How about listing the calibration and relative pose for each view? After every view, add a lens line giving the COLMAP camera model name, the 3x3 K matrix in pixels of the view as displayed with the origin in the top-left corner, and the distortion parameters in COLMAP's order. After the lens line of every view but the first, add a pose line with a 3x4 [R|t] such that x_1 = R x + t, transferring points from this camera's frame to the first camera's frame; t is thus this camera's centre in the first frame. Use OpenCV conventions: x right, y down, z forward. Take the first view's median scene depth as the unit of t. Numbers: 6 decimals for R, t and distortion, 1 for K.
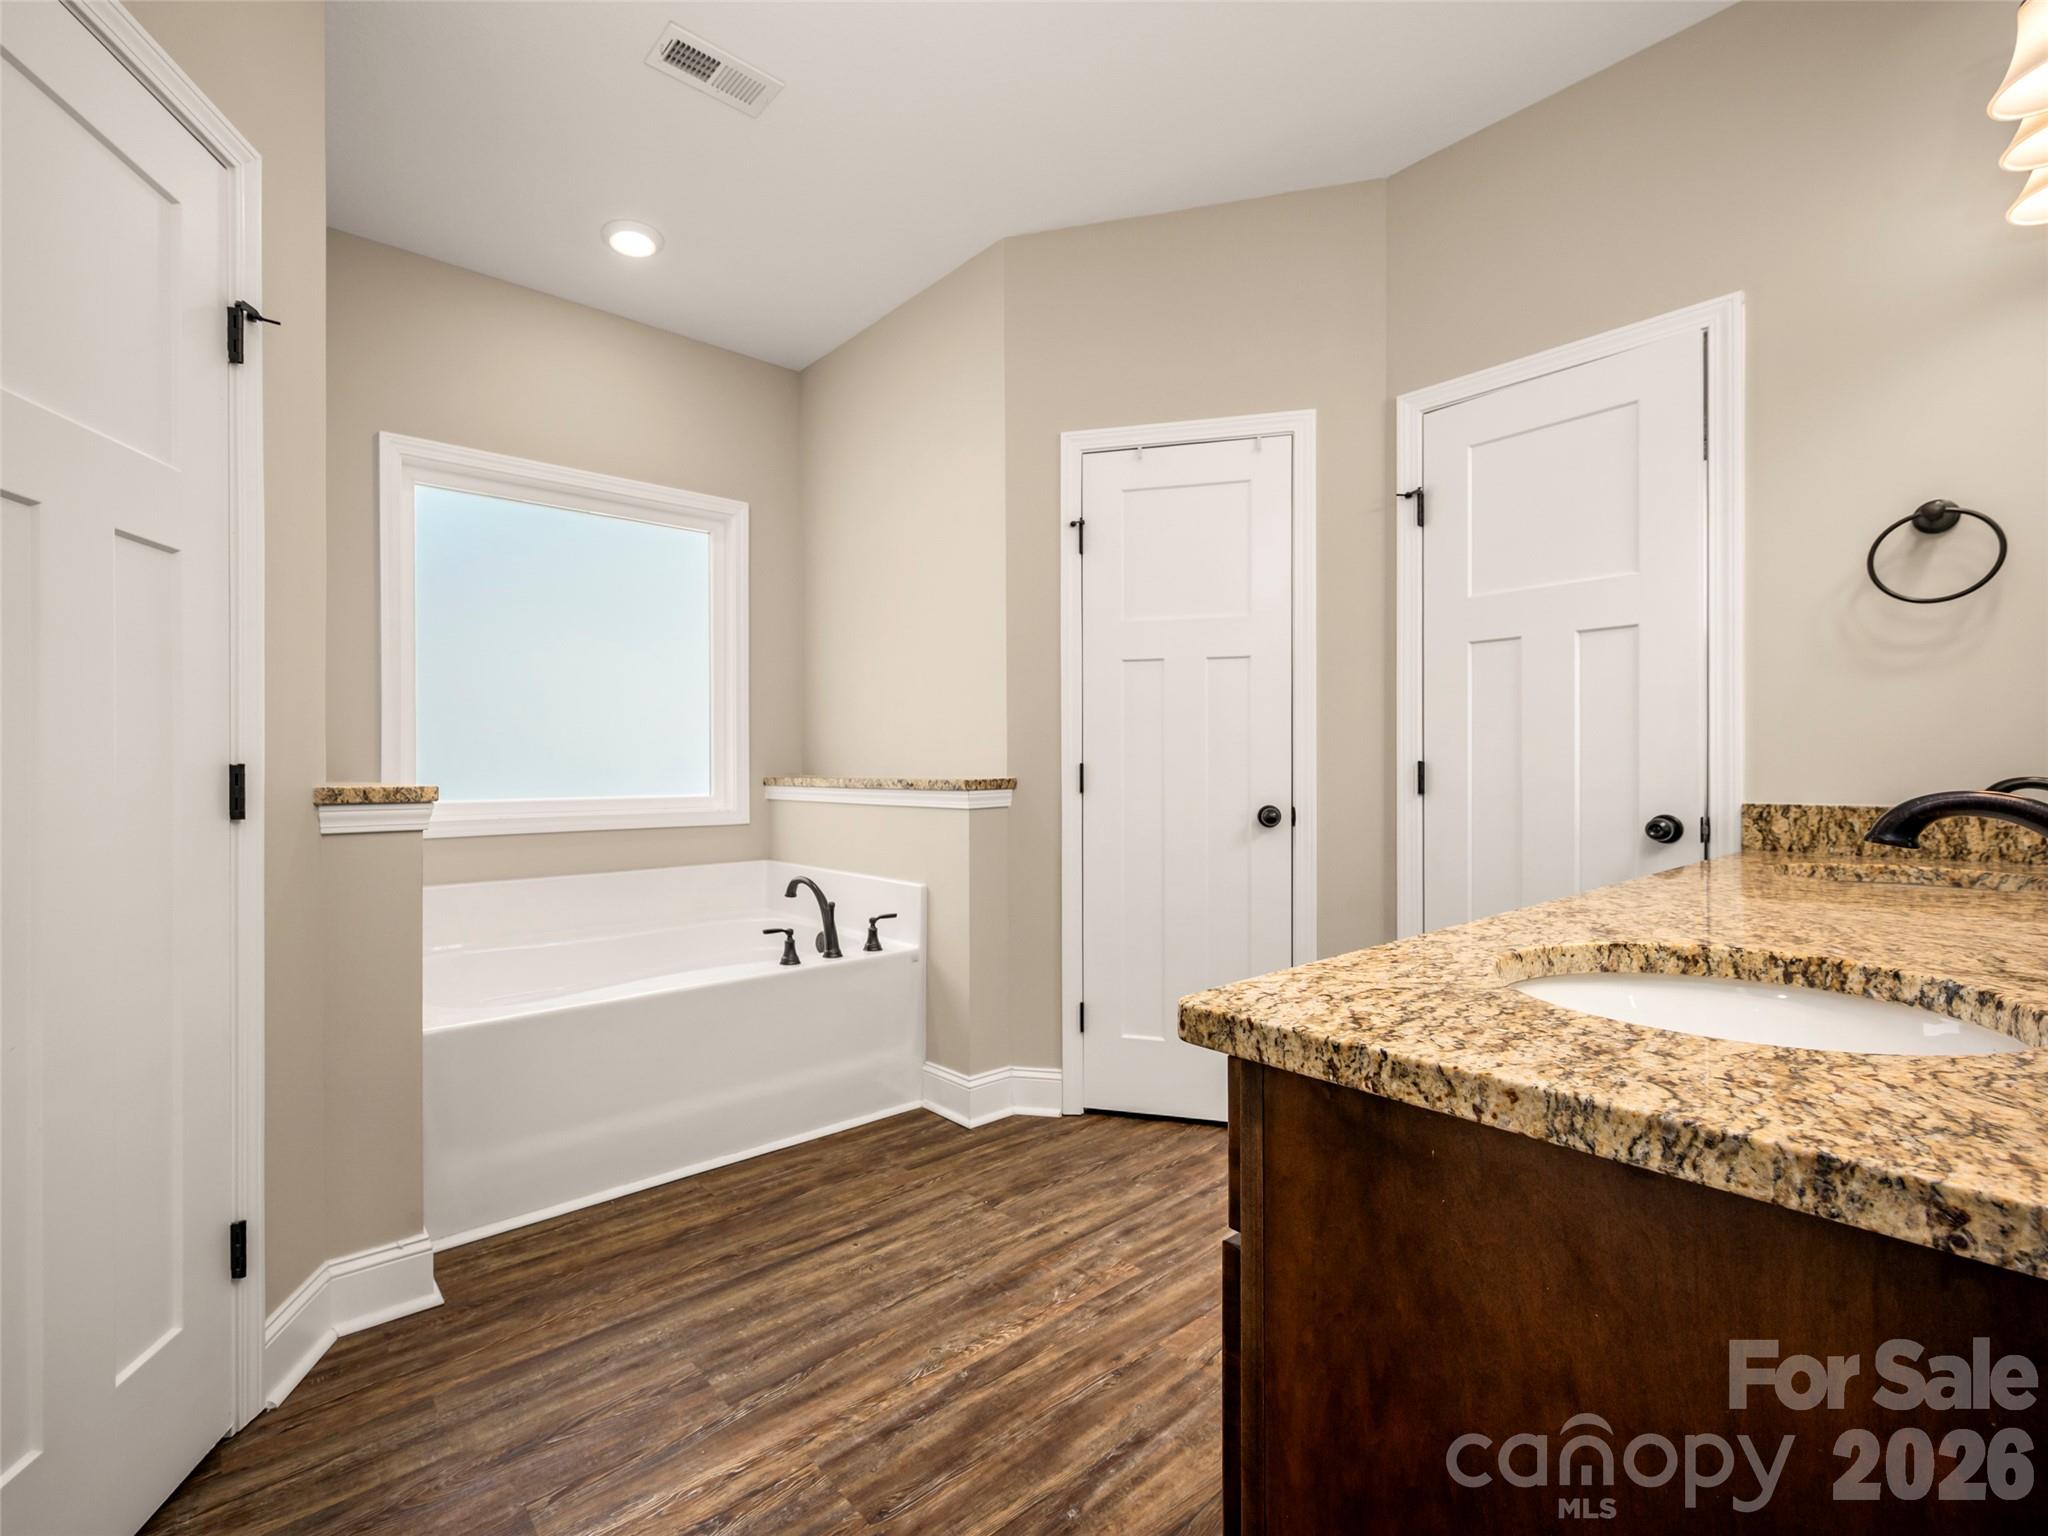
lens RADIAL K [[906.2, 0, 1024.0], [0, 906.2, 768.0], [0, 0, 1]] dist [-0.010096, 0.000074]
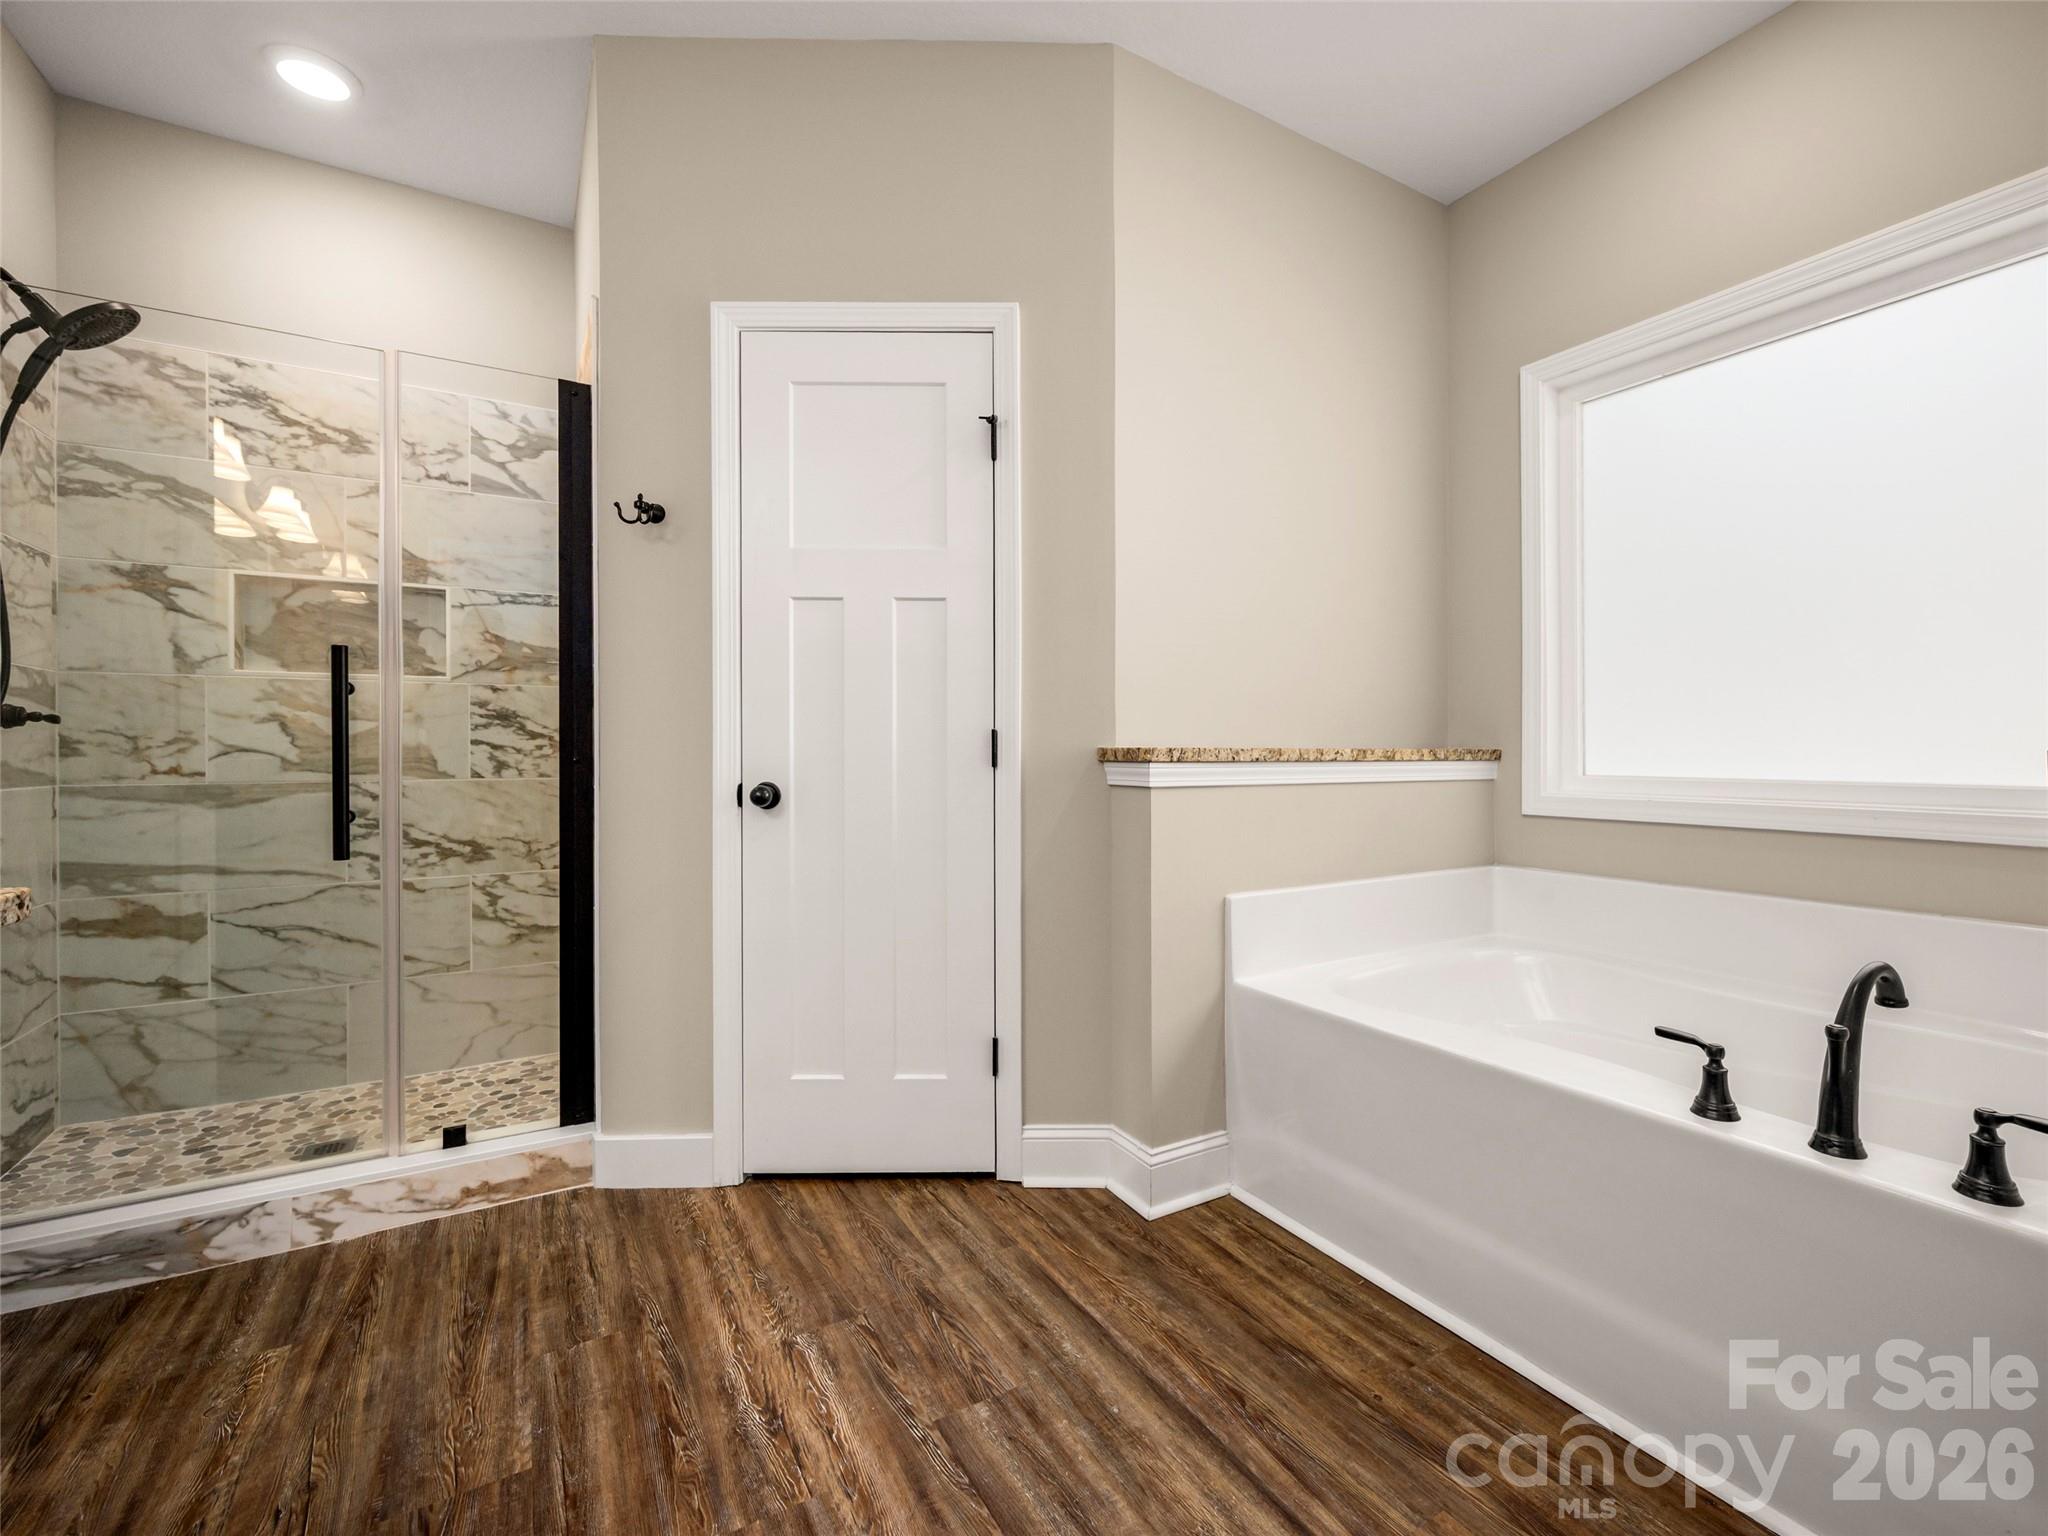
lens RADIAL K [[906.2, 0, 1024.0], [0, 906.2, 768.0], [0, 0, 1]] dist [-0.010096, 0.000074]
pose [[-0.212941, 0.017838, -0.976902, 0.464379], [-0.003389, 0.999814, 0.018995, 0.025309], [0.977059, 0.007356, -0.212841, 1.115024]]
